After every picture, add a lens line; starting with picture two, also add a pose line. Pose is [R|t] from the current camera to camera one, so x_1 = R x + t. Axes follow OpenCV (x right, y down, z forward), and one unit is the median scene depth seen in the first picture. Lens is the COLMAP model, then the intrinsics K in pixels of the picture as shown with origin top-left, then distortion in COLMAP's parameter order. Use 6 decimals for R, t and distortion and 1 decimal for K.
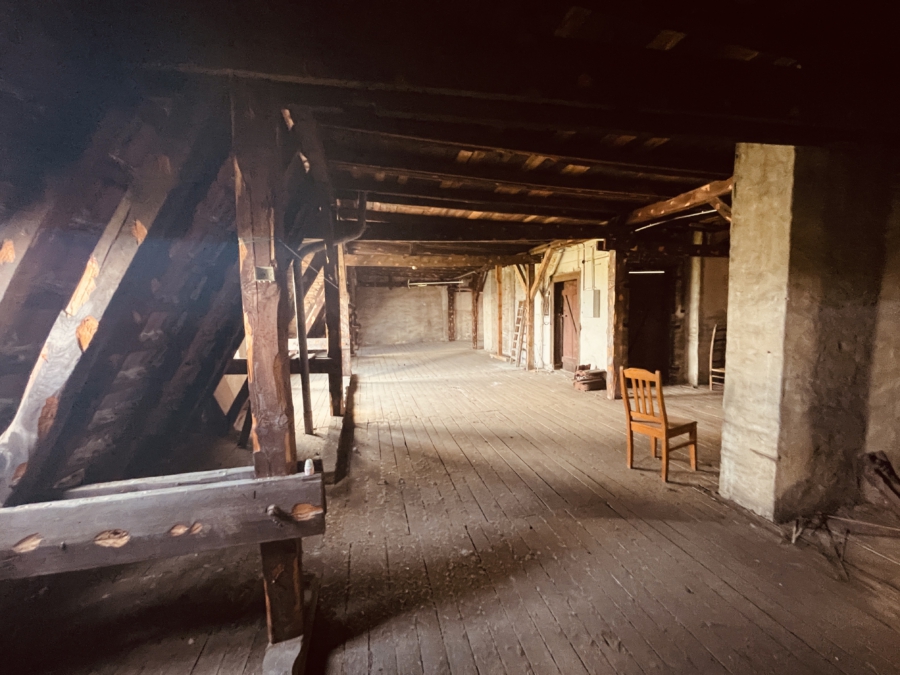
lens RADIAL K [[362.7, 0, 450.0], [0, 362.7, 337.5], [0, 0, 1]] dist [-0.000791, -0.000346]
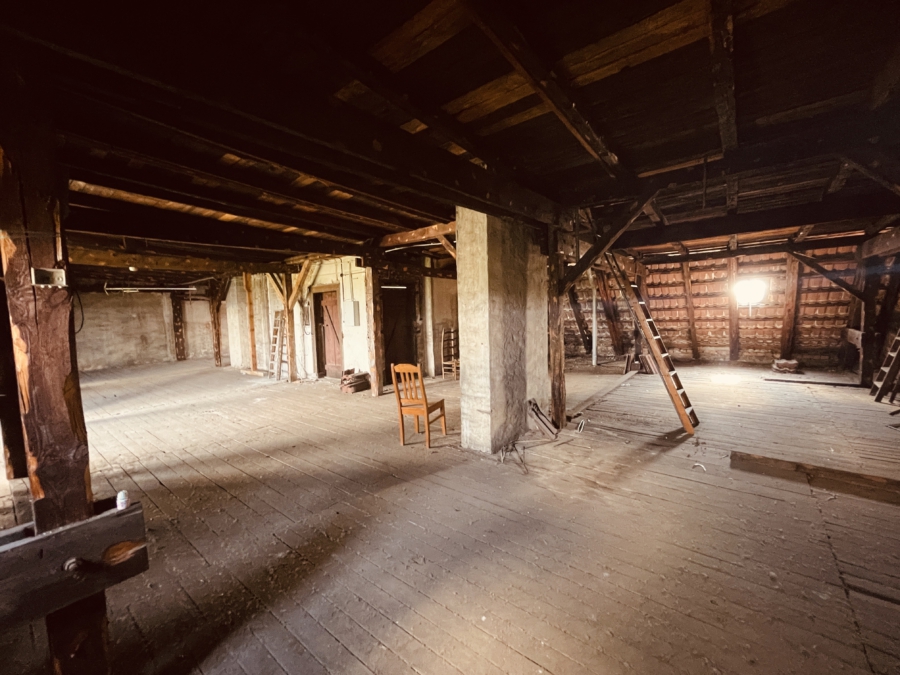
lens RADIAL K [[361.6, 0, 450.0], [0, 361.6, 337.5], [0, 0, 1]] dist [-0.002088, -0.000600]
pose [[0.780358, -0.046577, 0.623596, -0.096483], [0.064285, 0.997914, -0.005909, 0.007338], [-0.622020, 0.044699, 0.781724, -0.060606]]
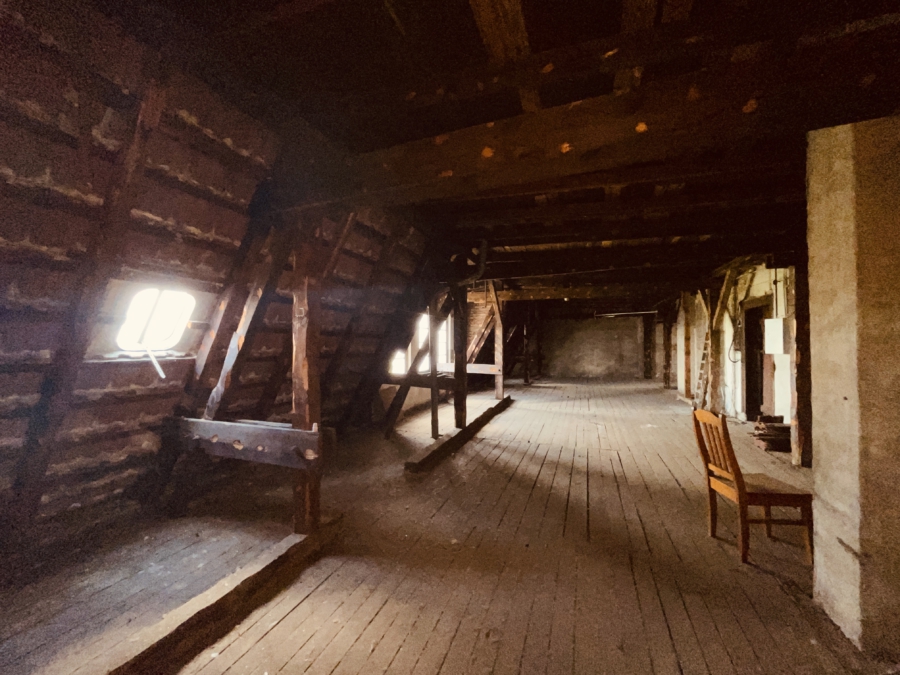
lens RADIAL K [[361.6, 0, 450.0], [0, 361.6, 337.5], [0, 0, 1]] dist [-0.002088, -0.000600]
pose [[0.830915, 0.011310, -0.556285, 0.334601], [-0.061195, 0.995586, -0.071163, 0.009807], [0.553025, 0.093172, 0.827939, -0.018491]]
